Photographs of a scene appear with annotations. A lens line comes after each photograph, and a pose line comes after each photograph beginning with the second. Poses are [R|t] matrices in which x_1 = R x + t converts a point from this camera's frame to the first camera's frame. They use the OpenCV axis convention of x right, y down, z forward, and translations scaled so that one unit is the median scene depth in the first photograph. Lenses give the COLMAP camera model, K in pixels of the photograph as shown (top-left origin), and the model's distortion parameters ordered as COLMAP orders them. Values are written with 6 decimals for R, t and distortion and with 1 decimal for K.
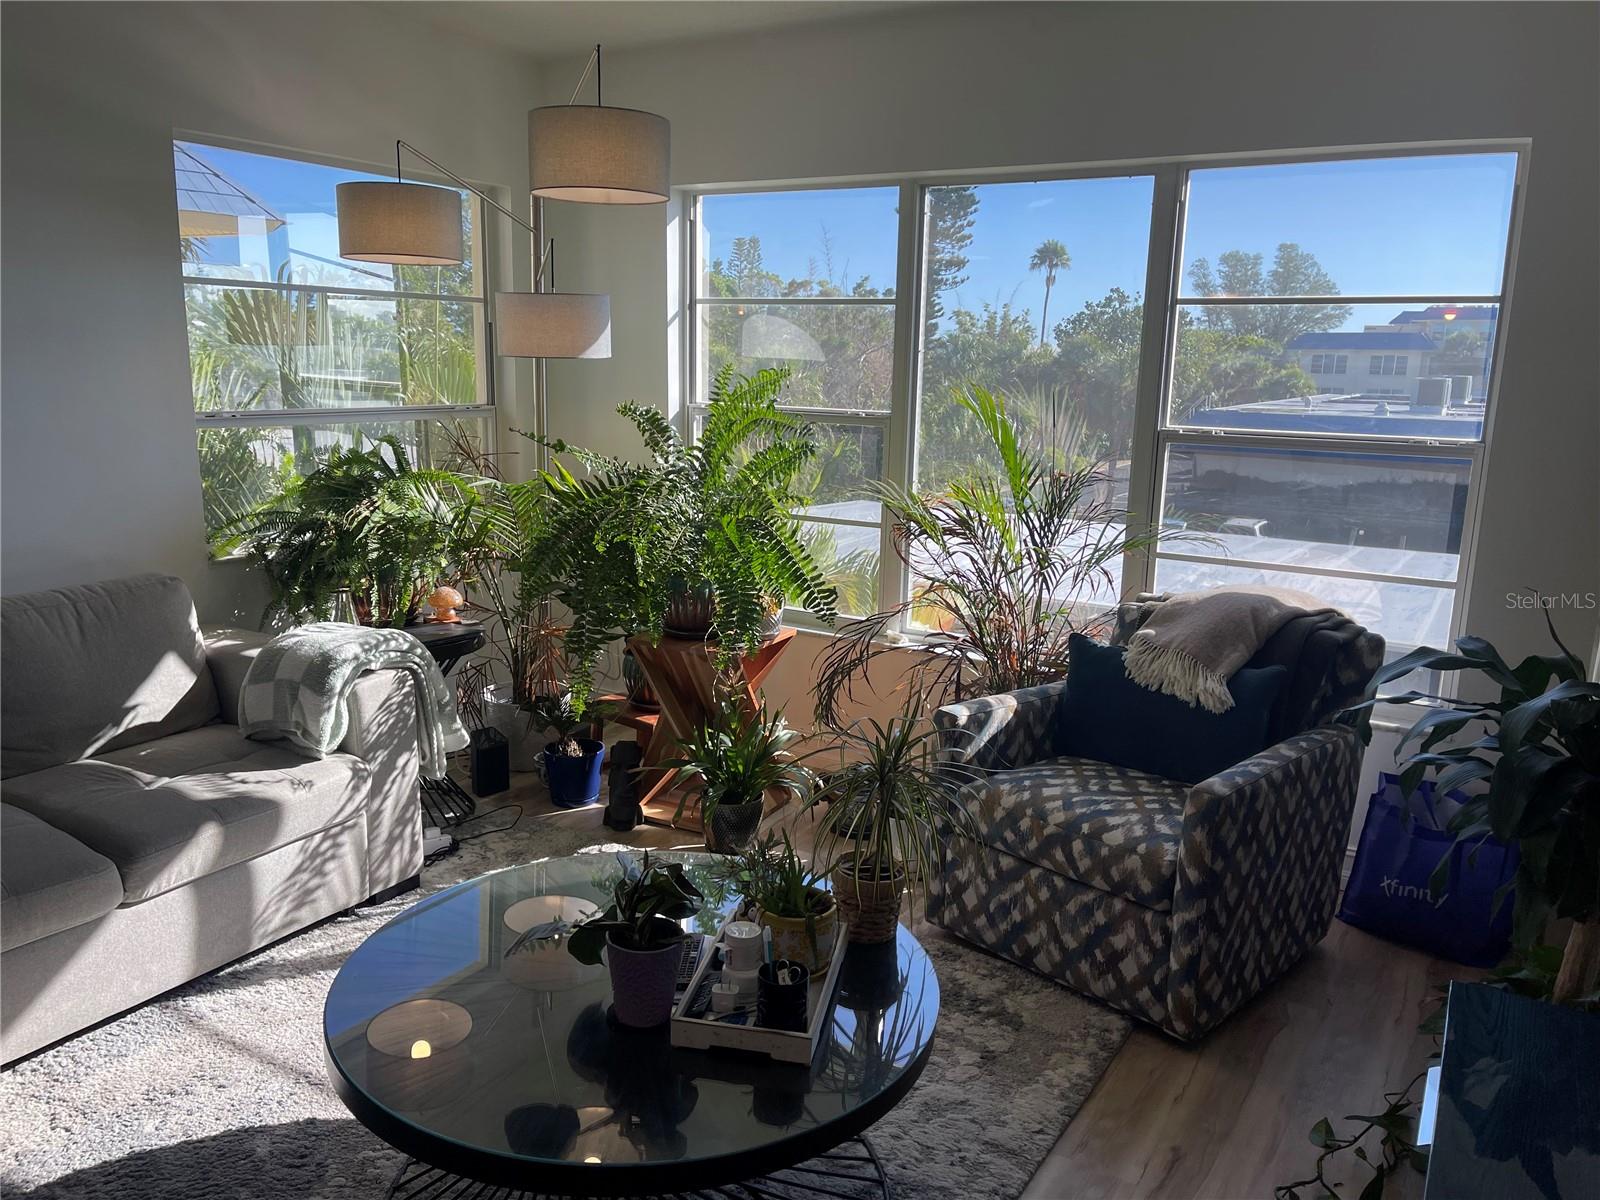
lens RADIAL K [[1187.8, 0, 800.0], [0, 1187.8, 600.0], [0, 0, 1]] dist [0.003363, 0.000003]
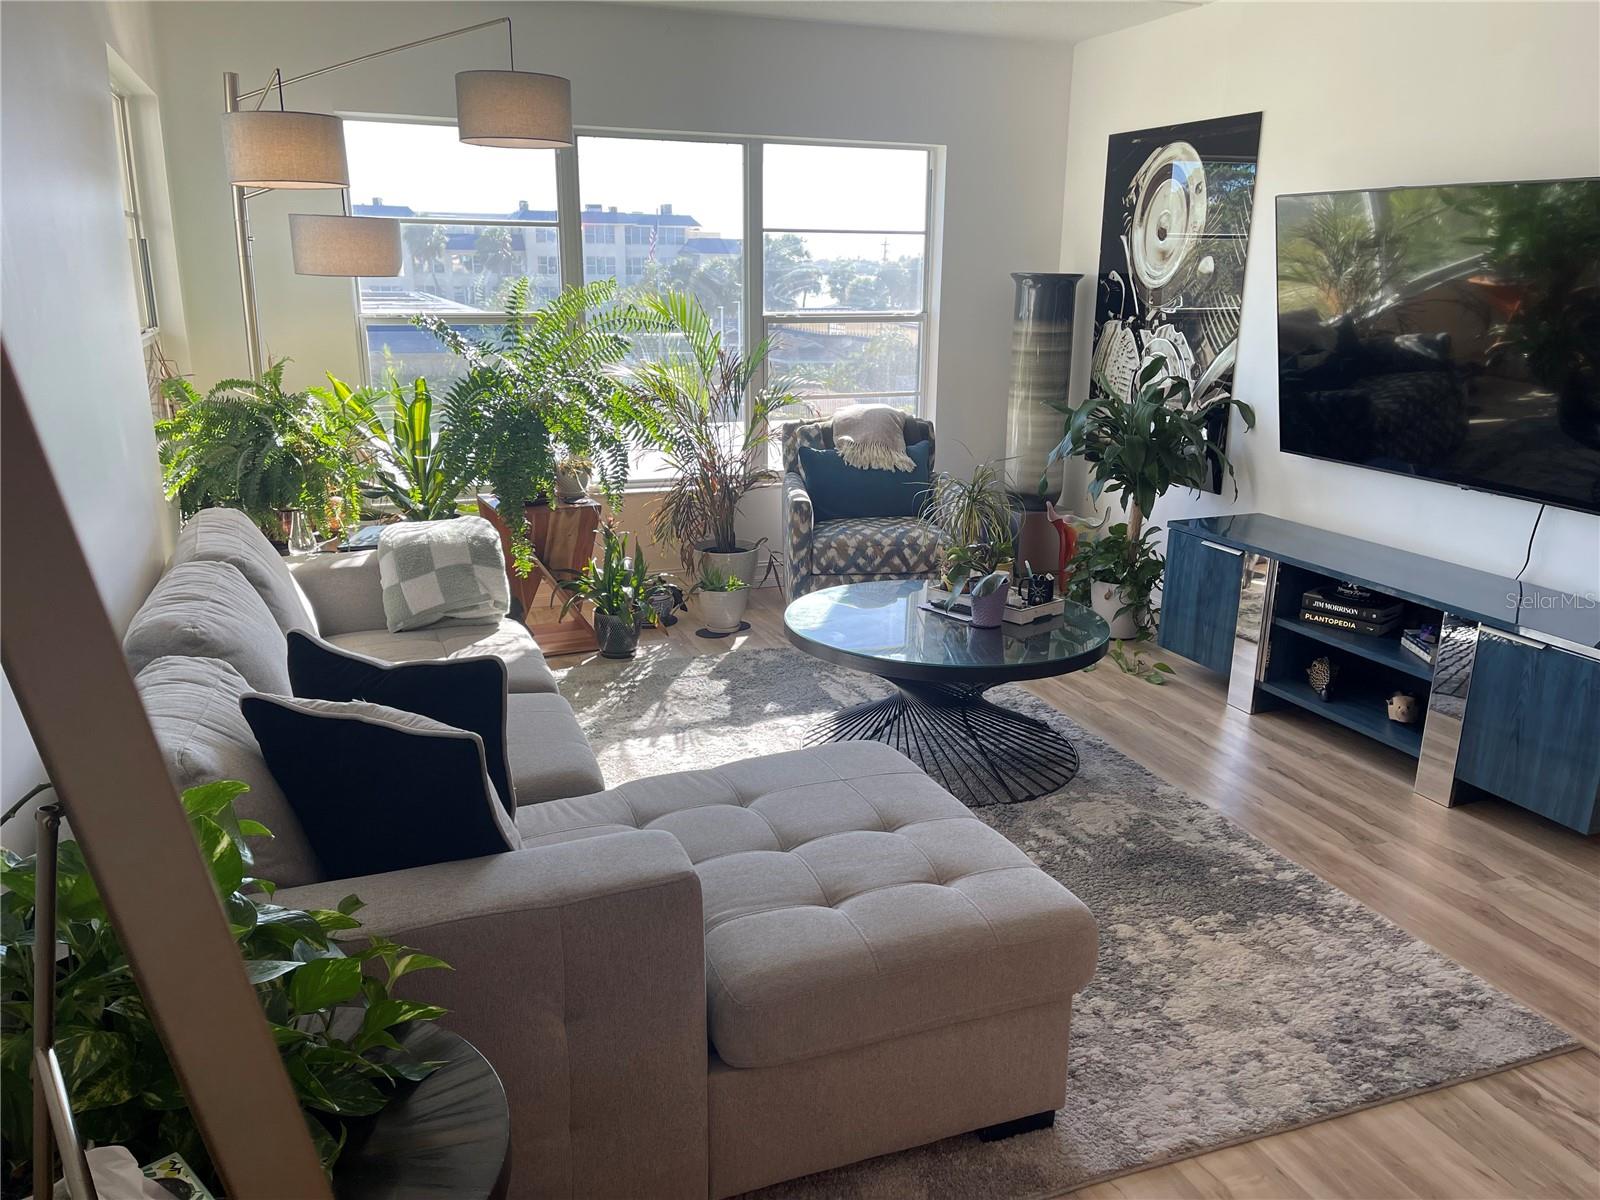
lens RADIAL K [[1187.8, 0, 800.0], [0, 1187.8, 600.0], [0, 0, 1]] dist [0.003363, 0.000003]
pose [[0.617846, -0.230946, 0.751619, -1.095773], [0.168645, 0.972570, 0.160206, -0.029592], [-0.768001, 0.027774, 0.639846, -0.002556]]
